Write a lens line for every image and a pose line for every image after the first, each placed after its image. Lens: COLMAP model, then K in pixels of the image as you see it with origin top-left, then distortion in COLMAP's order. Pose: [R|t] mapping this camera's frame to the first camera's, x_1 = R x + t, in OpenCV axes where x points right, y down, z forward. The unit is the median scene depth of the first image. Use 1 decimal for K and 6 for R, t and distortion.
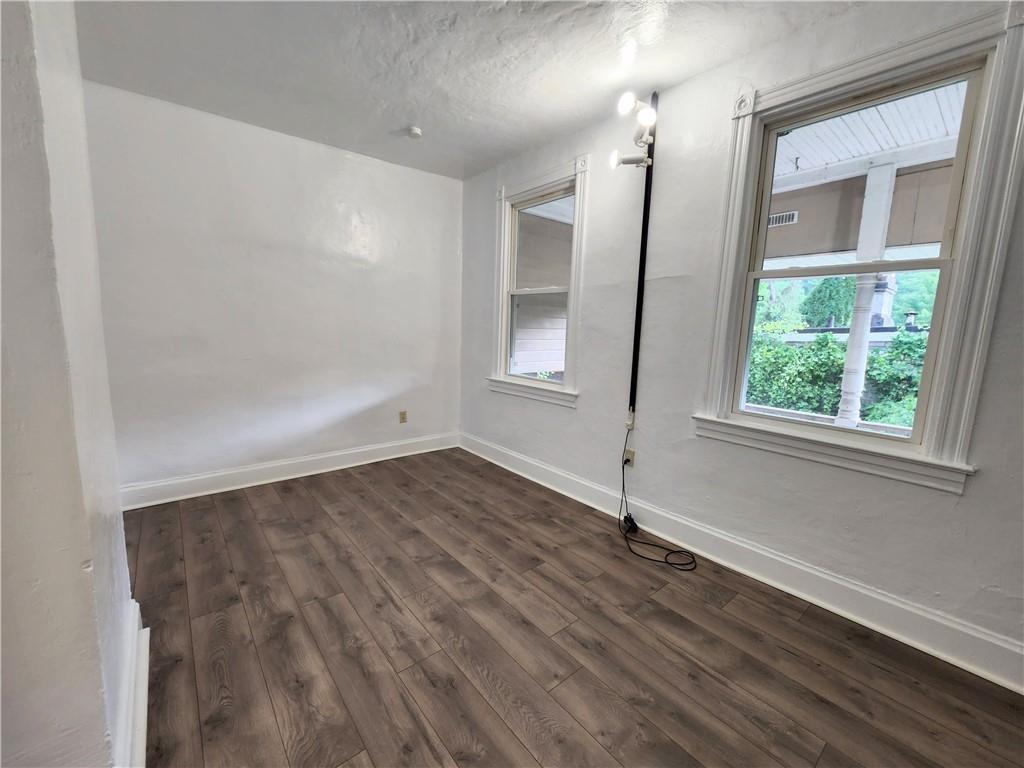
lens RADIAL K [[421.2, 0, 511.0], [0, 421.2, 385.9], [0, 0, 1]] dist [0.002176, -0.001648]
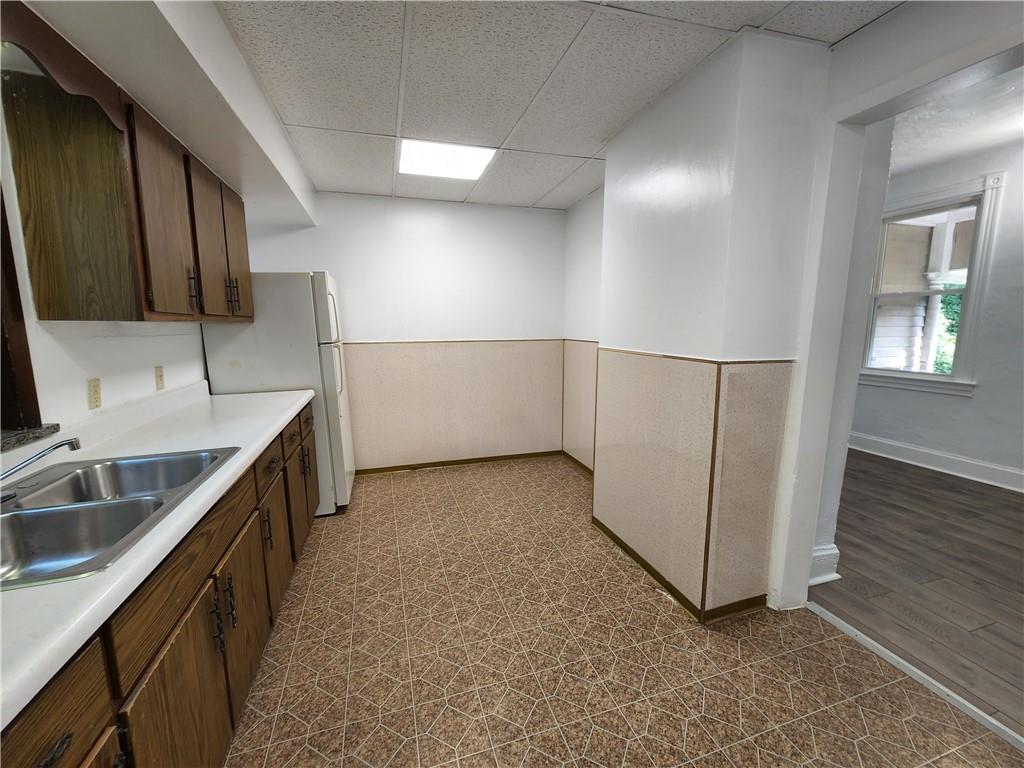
lens RADIAL K [[421.2, 0, 506.8], [0, 421.2, 383.8], [0, 0, 1]] dist [0.002176, -0.001648]
pose [[0.917614, 0.023931, -0.396752, -0.668706], [-0.027262, 0.999625, -0.002759, 0.068043], [0.396537, 0.013348, 0.917922, -0.646209]]
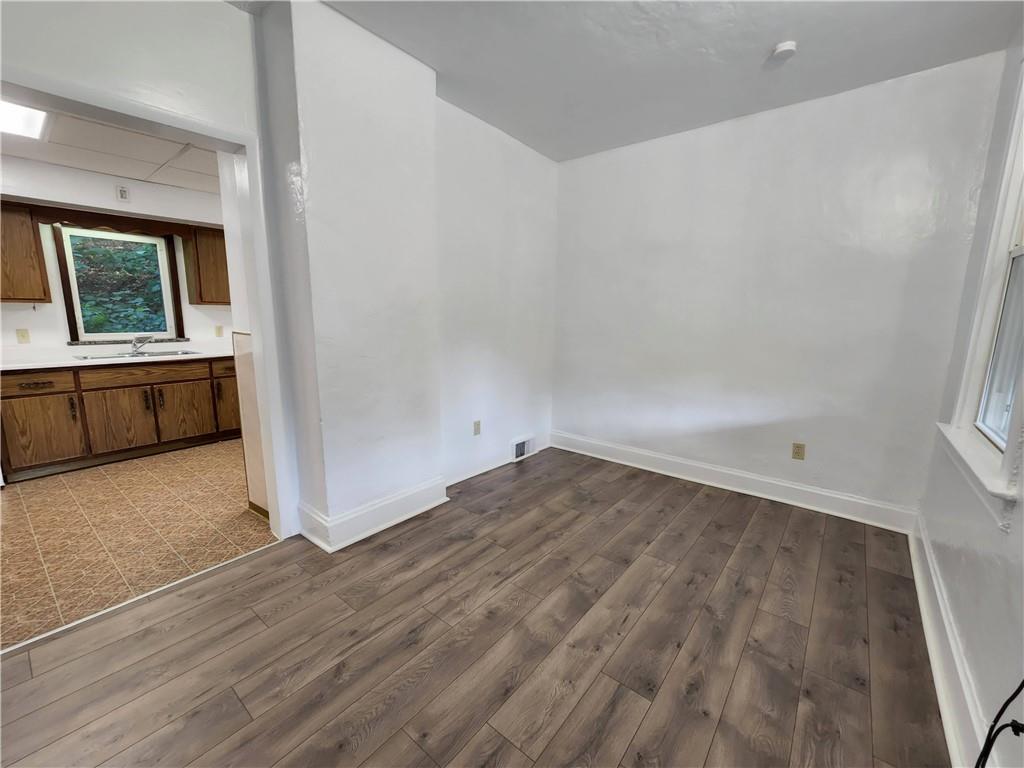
lens RADIAL K [[421.2, 0, 508.3], [0, 421.2, 384.7], [0, 0, 1]] dist [0.002176, -0.001648]
pose [[0.197867, 0.139477, -0.970255, 0.529412], [-0.152779, 0.982116, 0.110026, -0.067431], [0.968250, 0.126465, 0.215637, 0.556319]]
